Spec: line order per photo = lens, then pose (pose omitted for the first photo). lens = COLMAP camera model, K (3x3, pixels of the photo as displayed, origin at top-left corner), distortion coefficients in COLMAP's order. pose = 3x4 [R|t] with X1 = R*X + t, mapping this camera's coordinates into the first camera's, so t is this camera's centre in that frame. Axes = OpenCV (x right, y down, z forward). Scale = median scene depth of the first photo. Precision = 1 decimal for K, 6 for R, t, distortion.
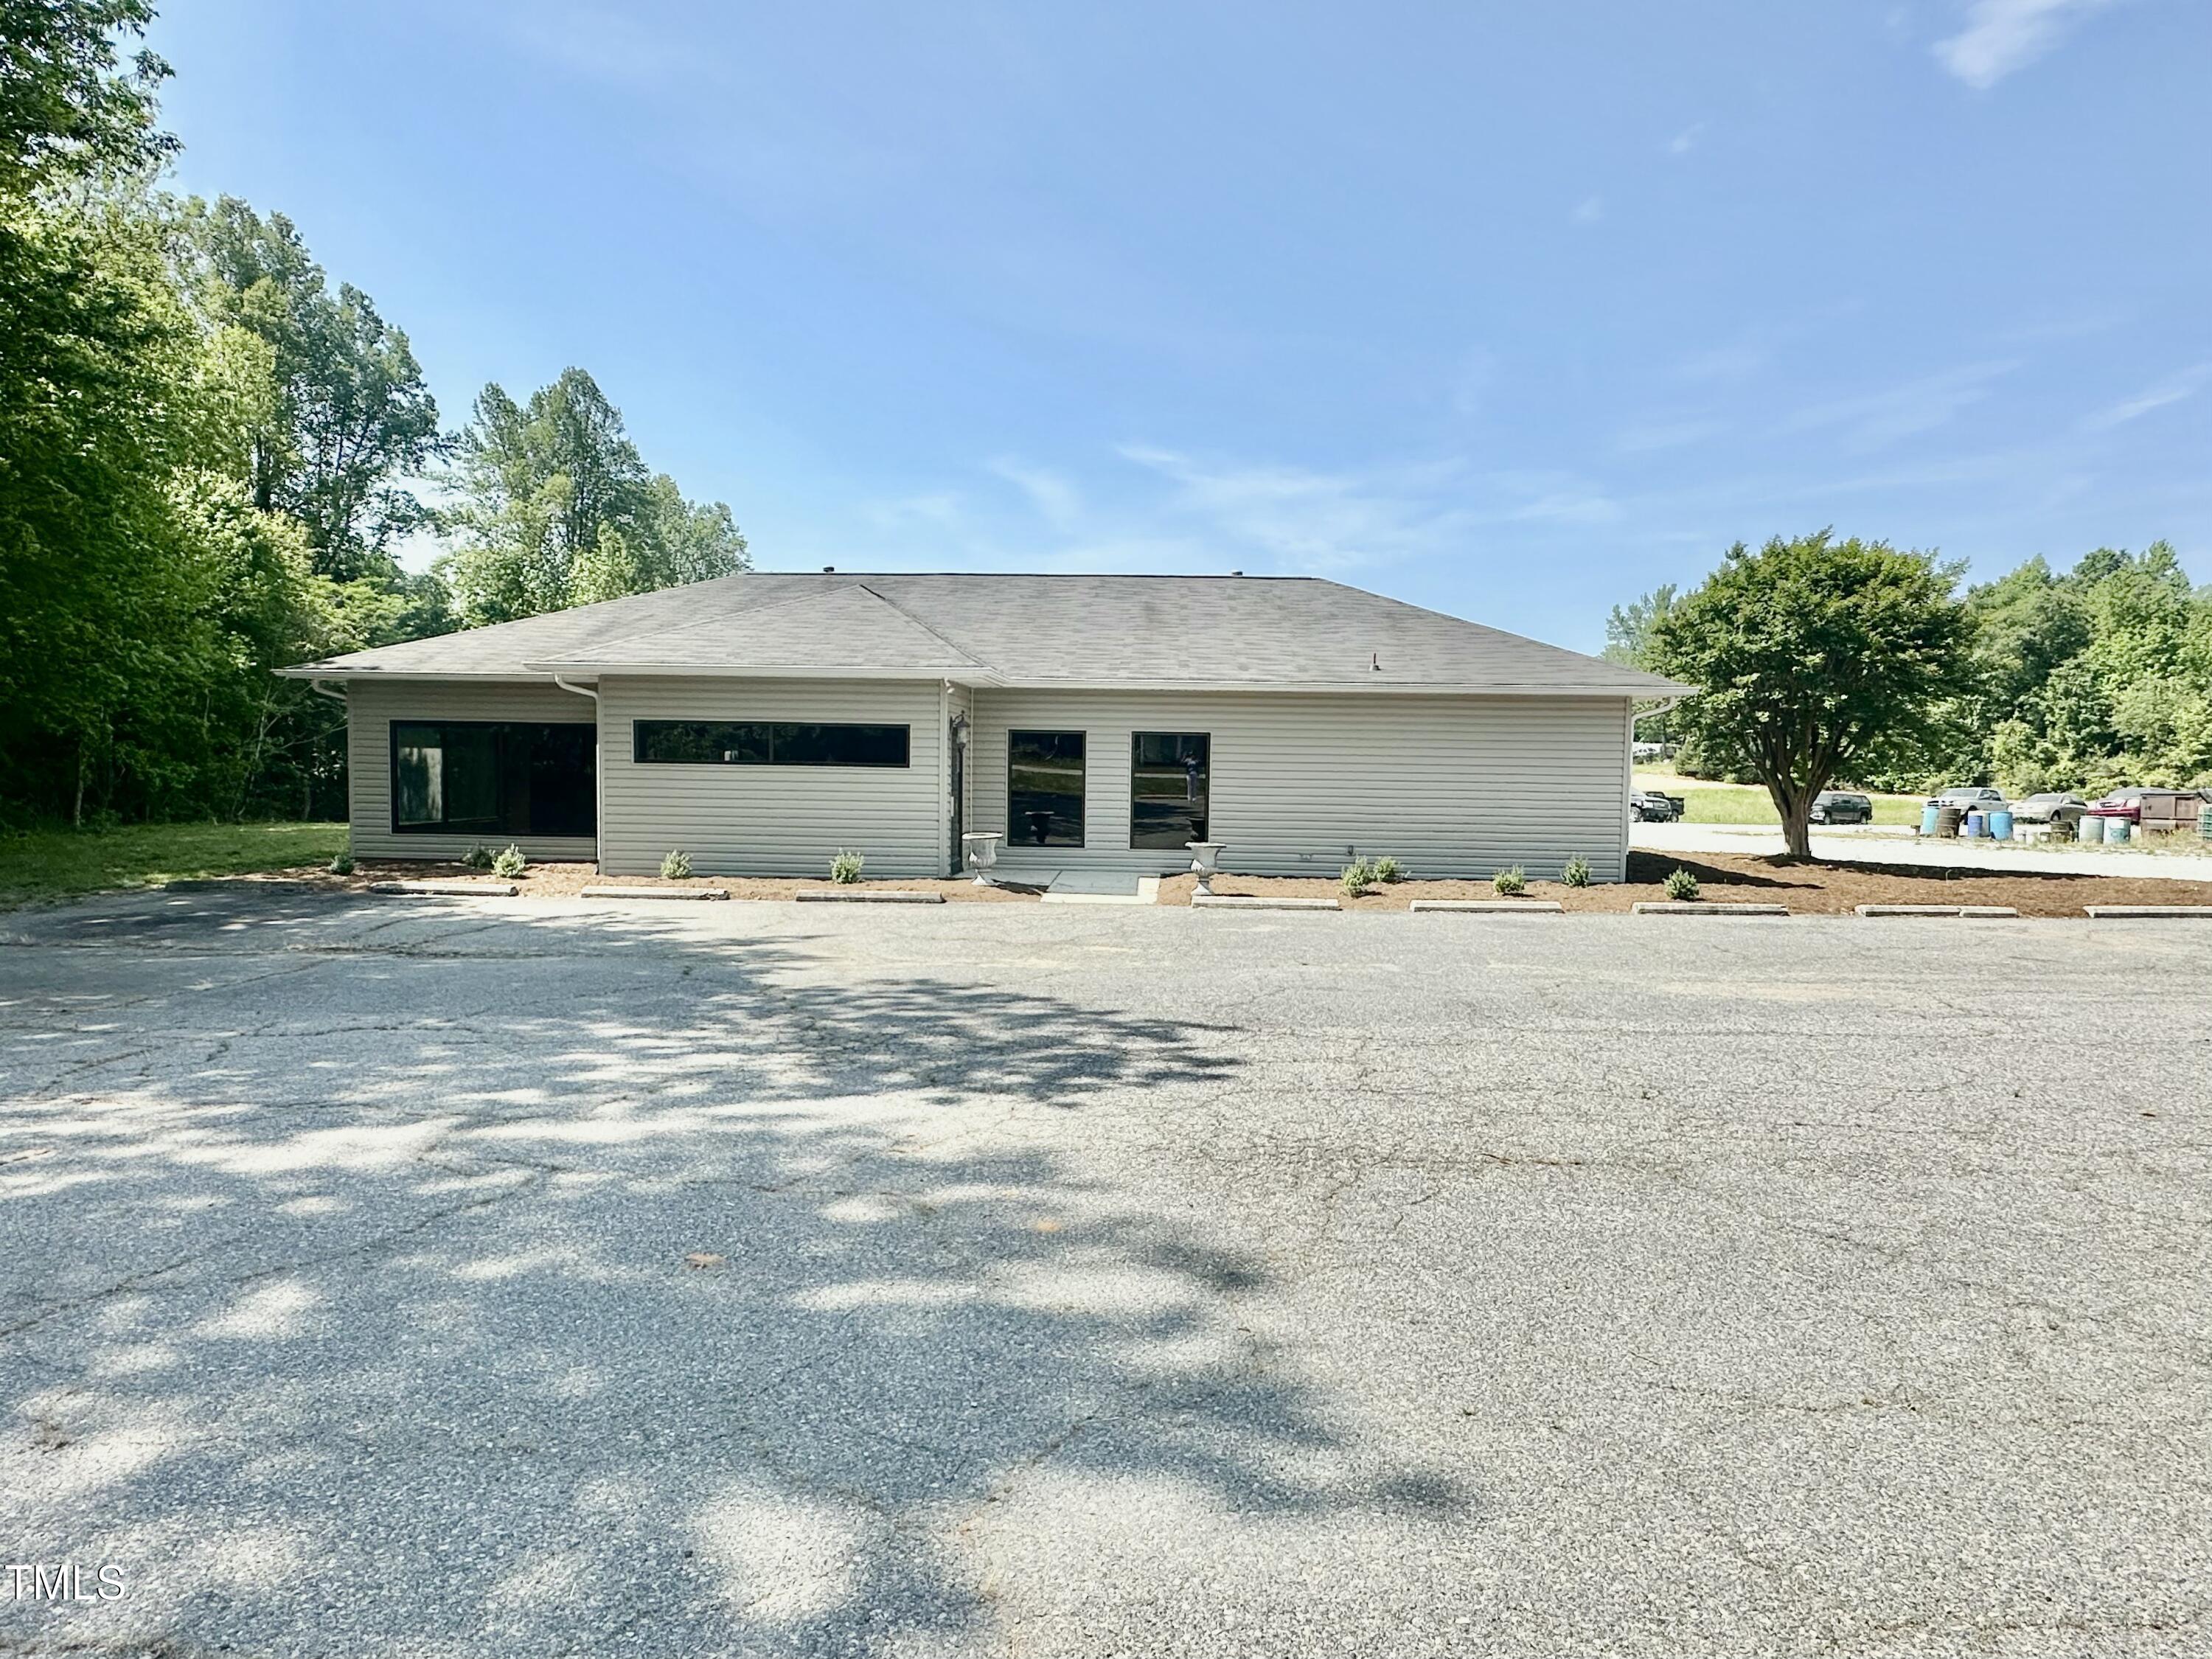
lens RADIAL K [[1262.9, 0, 1106.0], [0, 1262.9, 829.5], [0, 0, 1]] dist [0.002604, 0.001149]
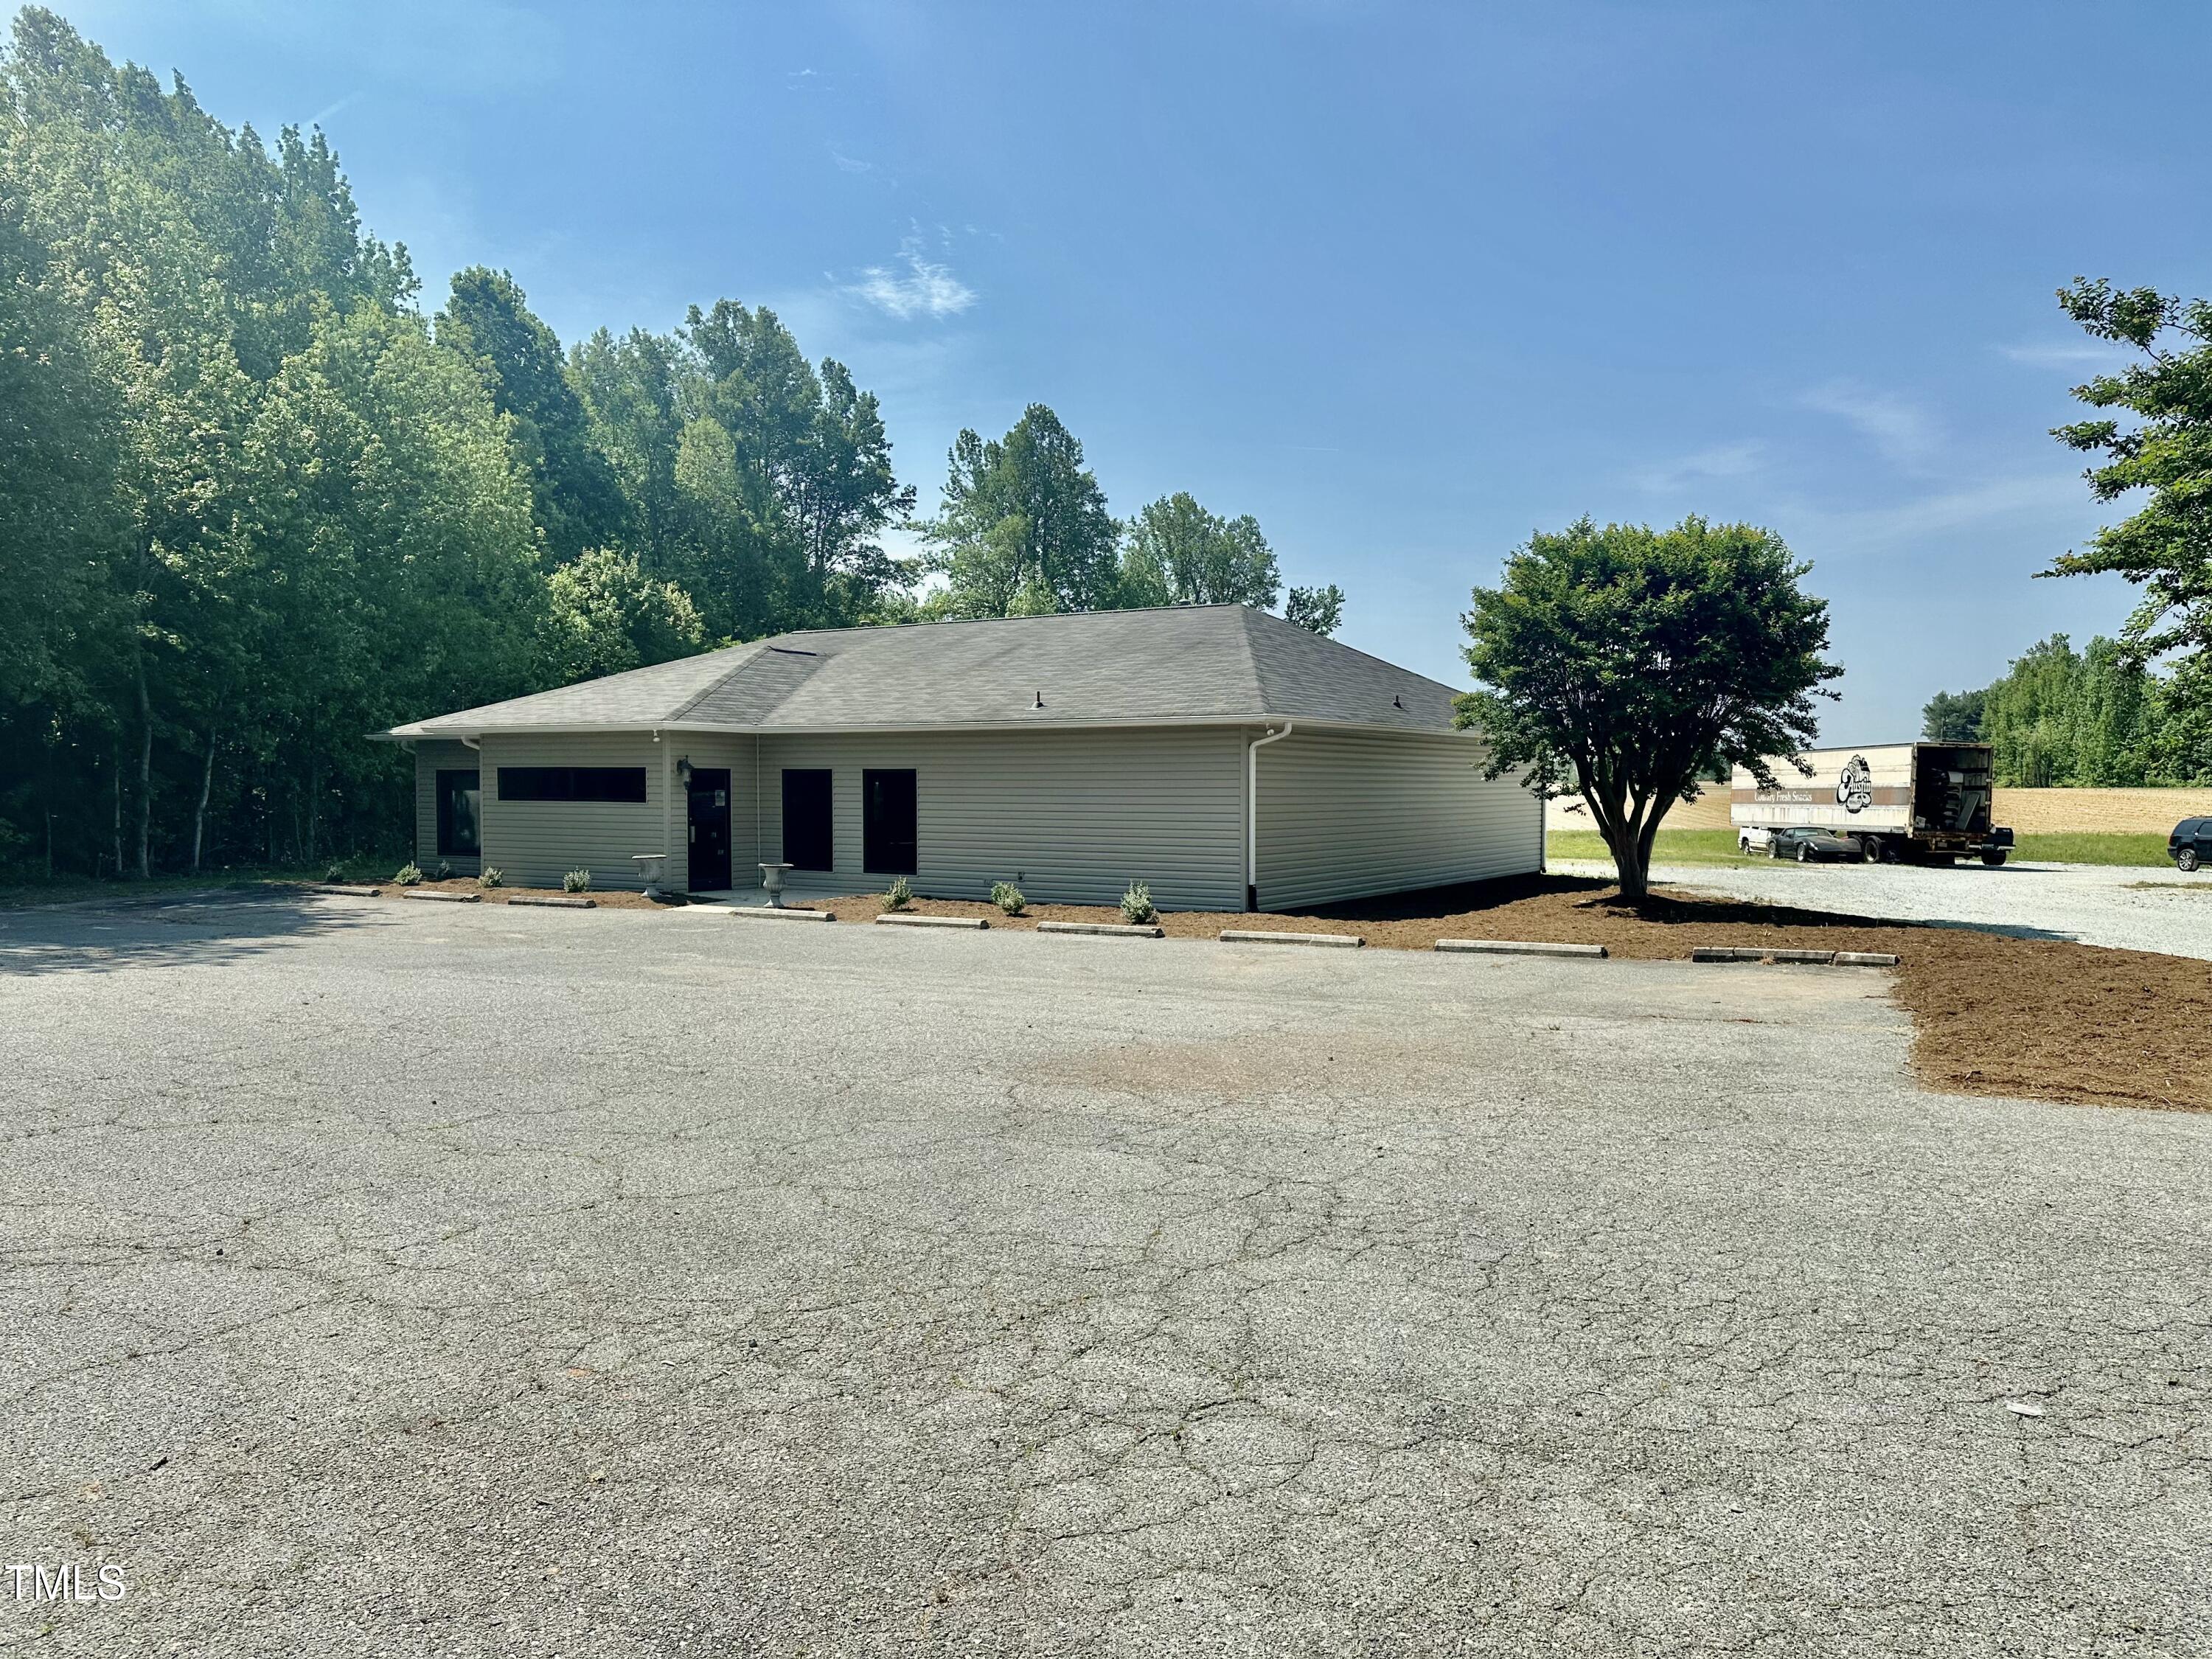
lens RADIAL K [[1556.0, 0, 1106.0], [0, 1556.0, 829.5], [0, 0, 1]] dist [0.088511, 0.000813]
pose [[0.872094, -0.000201, -0.489339, 0.886388], [-0.017220, 0.999368, -0.031101, 0.015739], [0.489036, 0.035549, 0.871539, -0.103088]]
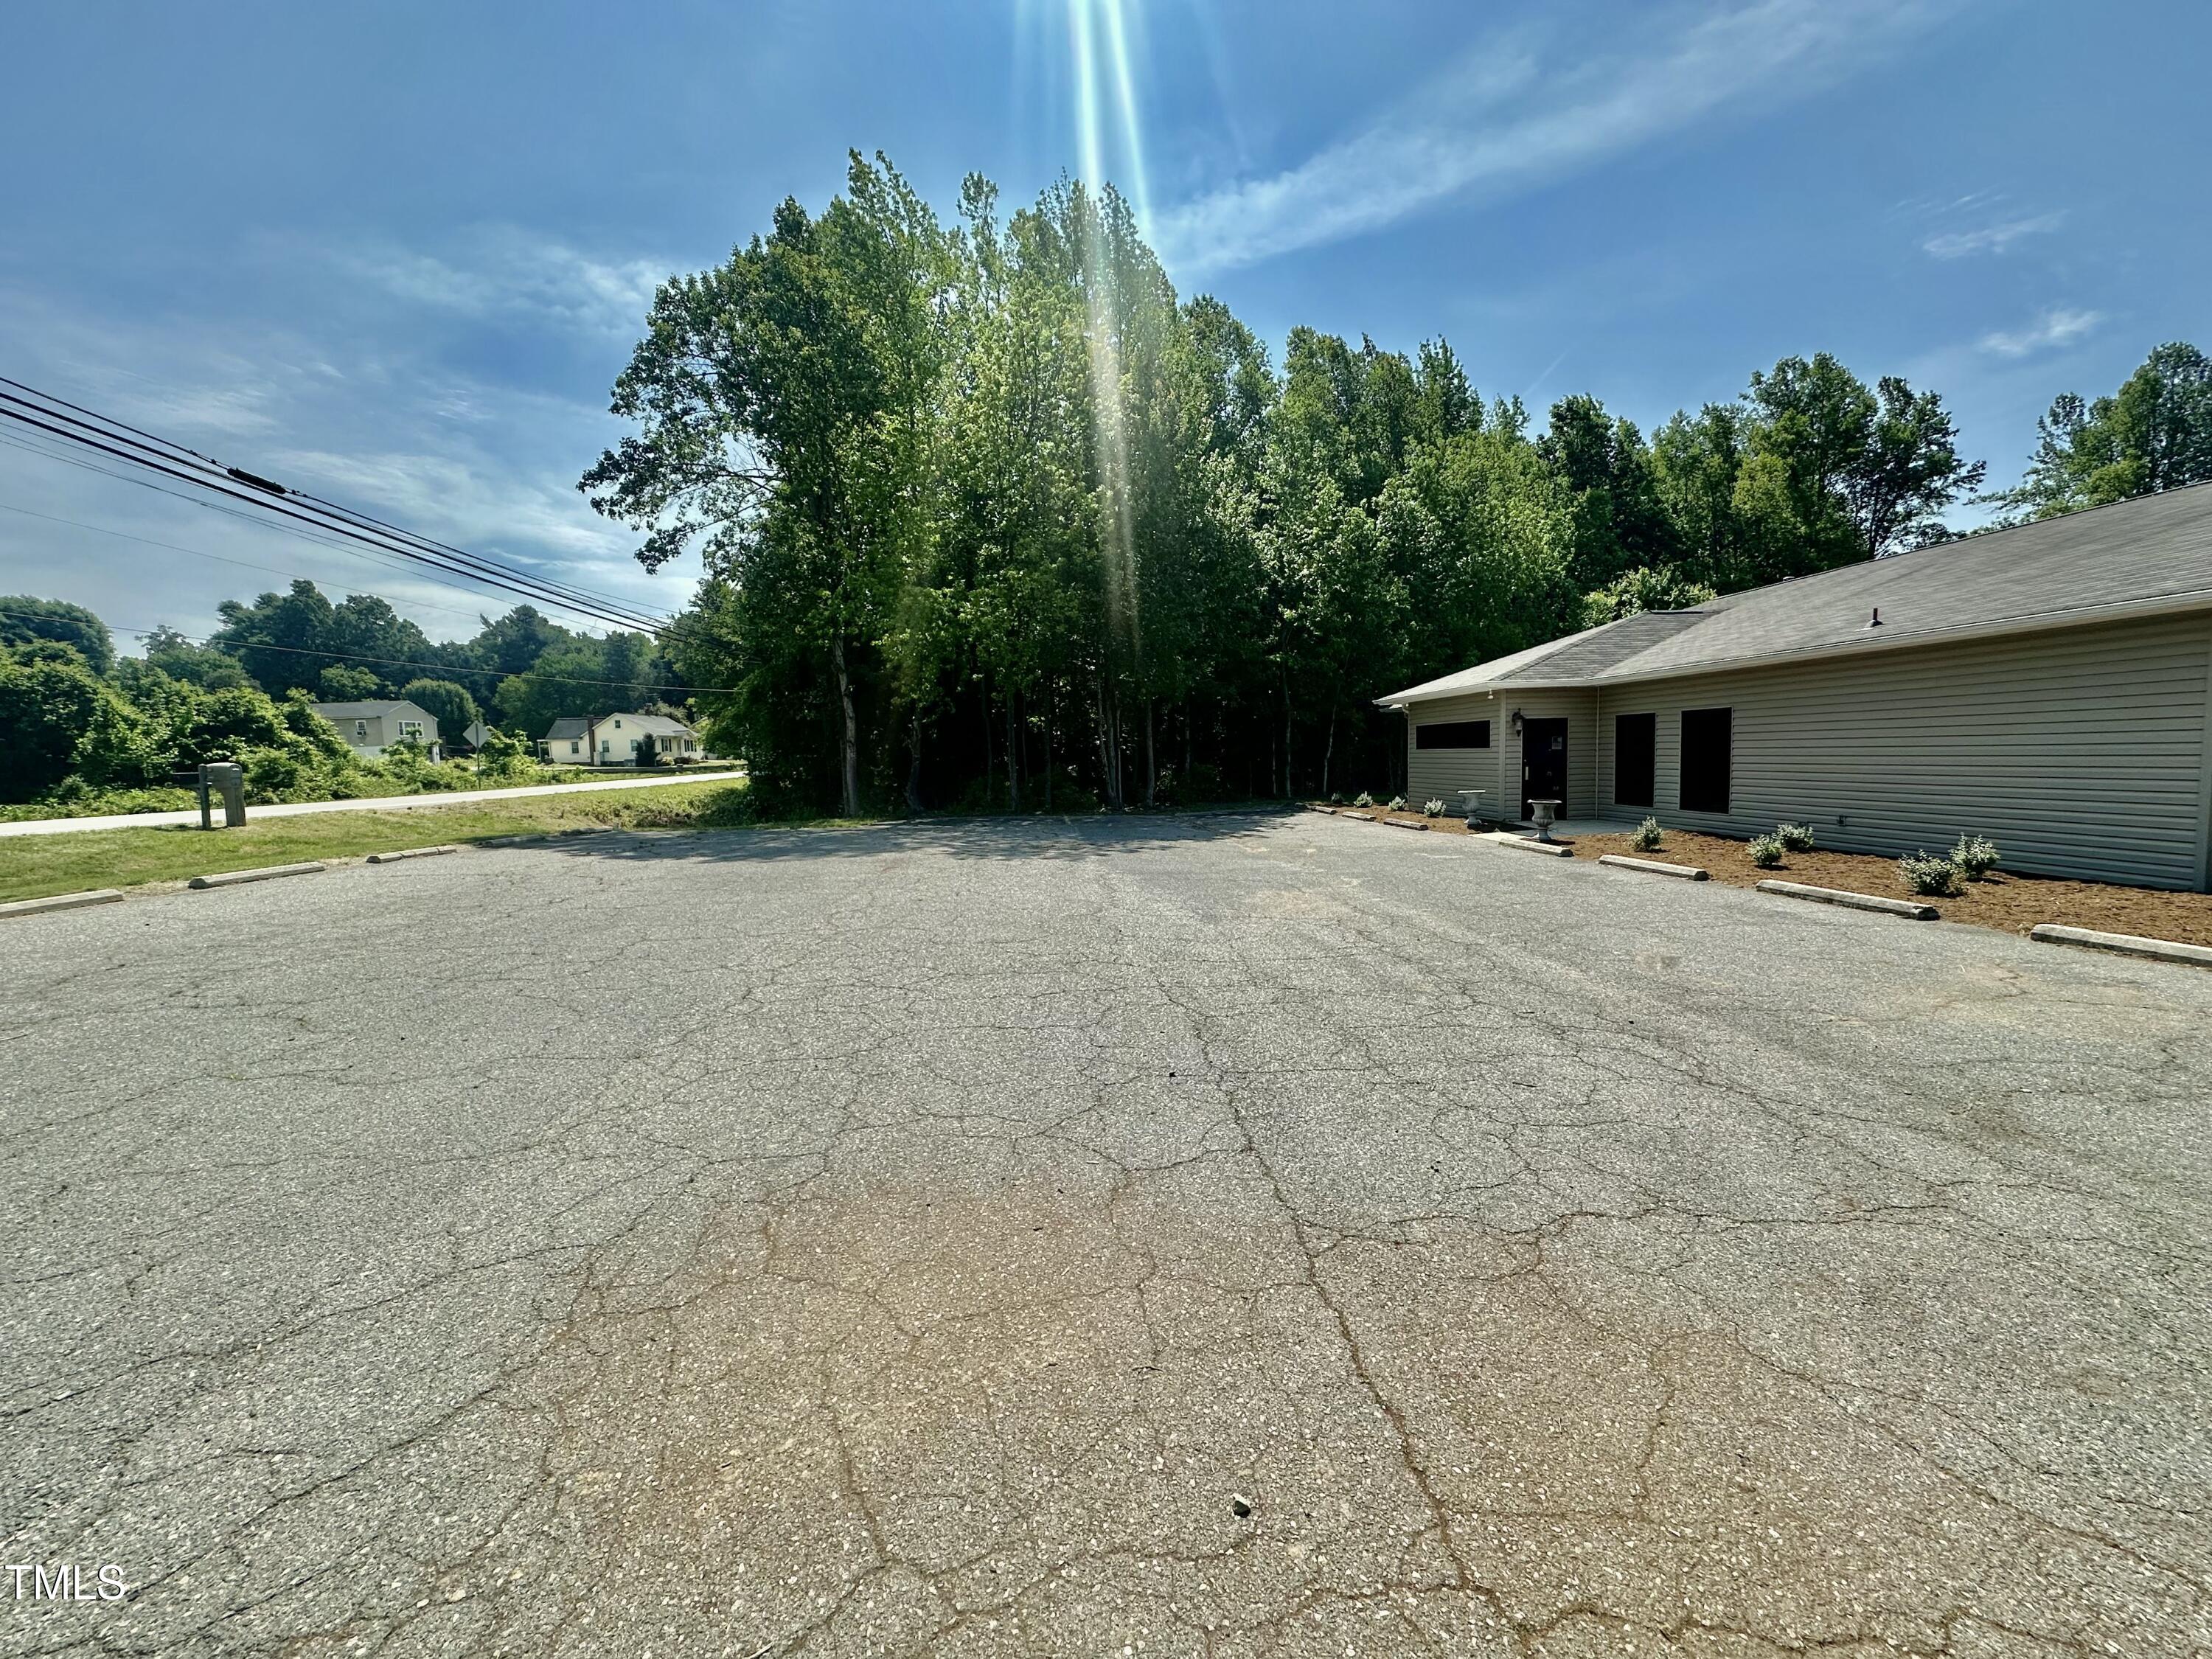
lens RADIAL K [[881.5, 0, 1106.0], [0, 881.5, 829.5], [0, 0, 1]] dist [-0.015661, 0.008259]
pose [[0.115426, 0.064024, -0.991251, 0.778626], [-0.026308, 0.997768, 0.061381, -0.002712], [0.992968, 0.018992, 0.116853, 0.367056]]
